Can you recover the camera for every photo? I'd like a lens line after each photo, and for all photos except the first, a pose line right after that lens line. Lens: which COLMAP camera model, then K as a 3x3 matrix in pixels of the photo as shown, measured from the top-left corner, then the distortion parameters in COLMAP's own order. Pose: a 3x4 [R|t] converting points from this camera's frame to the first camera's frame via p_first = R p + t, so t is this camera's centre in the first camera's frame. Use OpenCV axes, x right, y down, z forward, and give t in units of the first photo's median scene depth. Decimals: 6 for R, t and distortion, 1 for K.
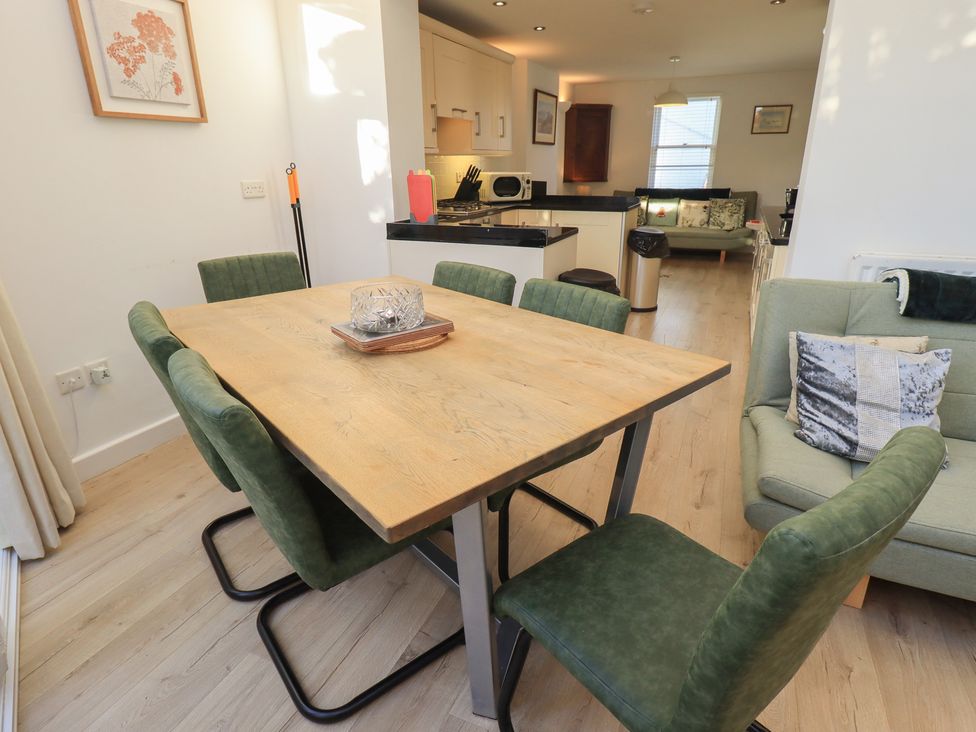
lens RADIAL K [[541.9, 0, 498.1], [0, 541.9, 355.5], [0, 0, 1]] dist [0.000583, -0.000061]
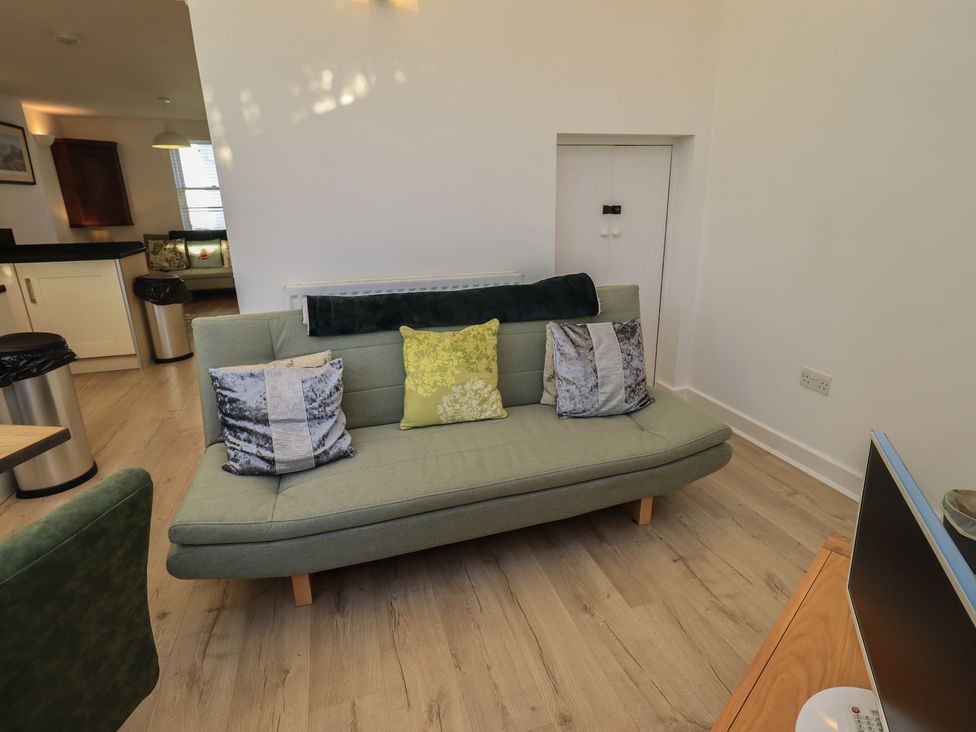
lens RADIAL K [[511.6, 0, 496.4], [0, 511.6, 356.1], [0, 0, 1]] dist [0.001071, 0.000015]
pose [[0.752831, -0.194797, 0.628729, 0.131807], [0.226225, 0.973589, 0.030766, 0.009429], [-0.618117, 0.119073, 0.777016, -0.035571]]
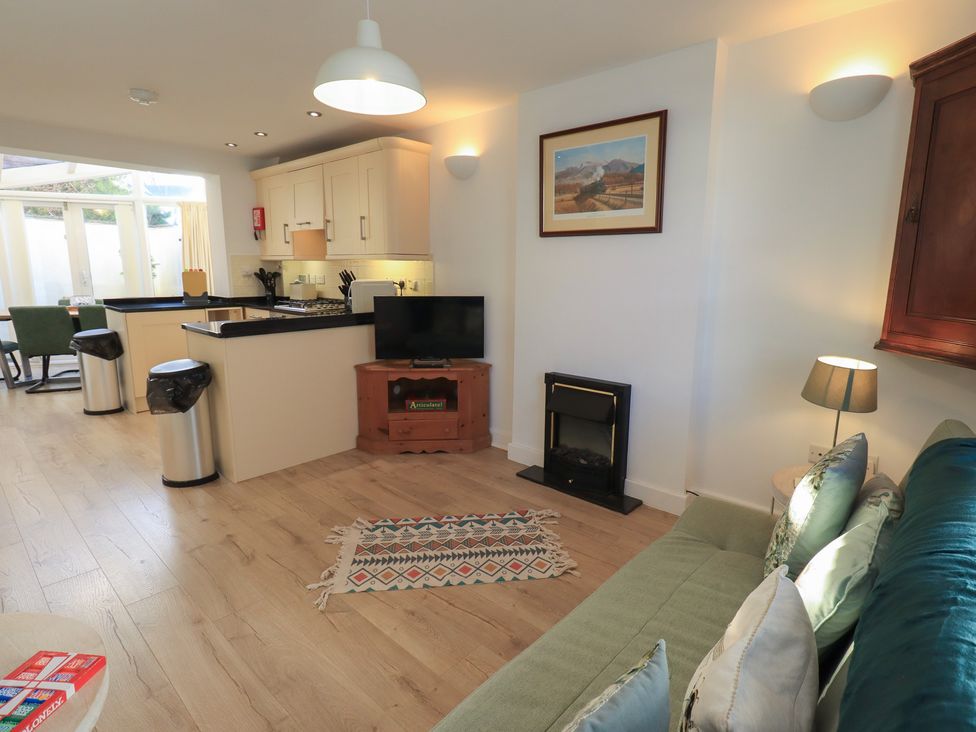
lens RADIAL K [[526.0, 0, 502.1], [0, 526.0, 356.4], [0, 0, 1]] dist [0.002902, 0.000708]
pose [[-0.329749, 0.168479, -0.928913, 0.747174], [-0.321053, 0.905290, 0.278163, -0.550195], [0.887801, 0.389954, -0.244428, 1.503303]]
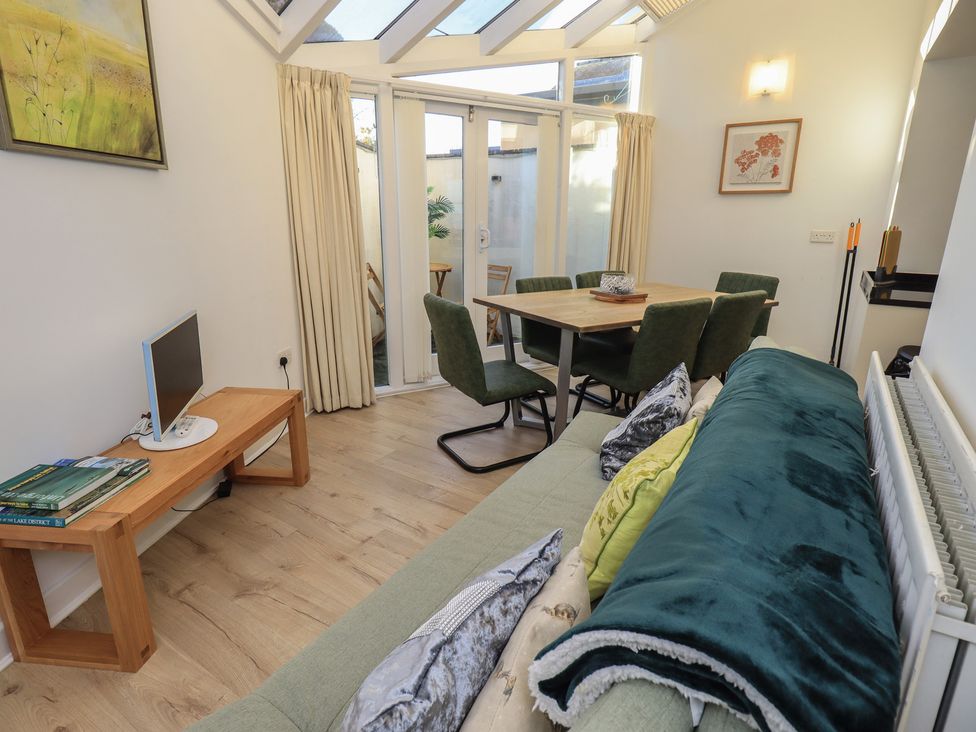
lens RADIAL K [[511.6, 0, 496.4], [0, 511.6, 356.1], [0, 0, 1]] dist [0.001071, 0.000015]
pose [[-0.154898, 0.272023, -0.949742, 0.609258], [-0.339531, 0.888129, 0.309751, -0.096292], [0.927753, 0.370447, -0.045209, 0.244004]]
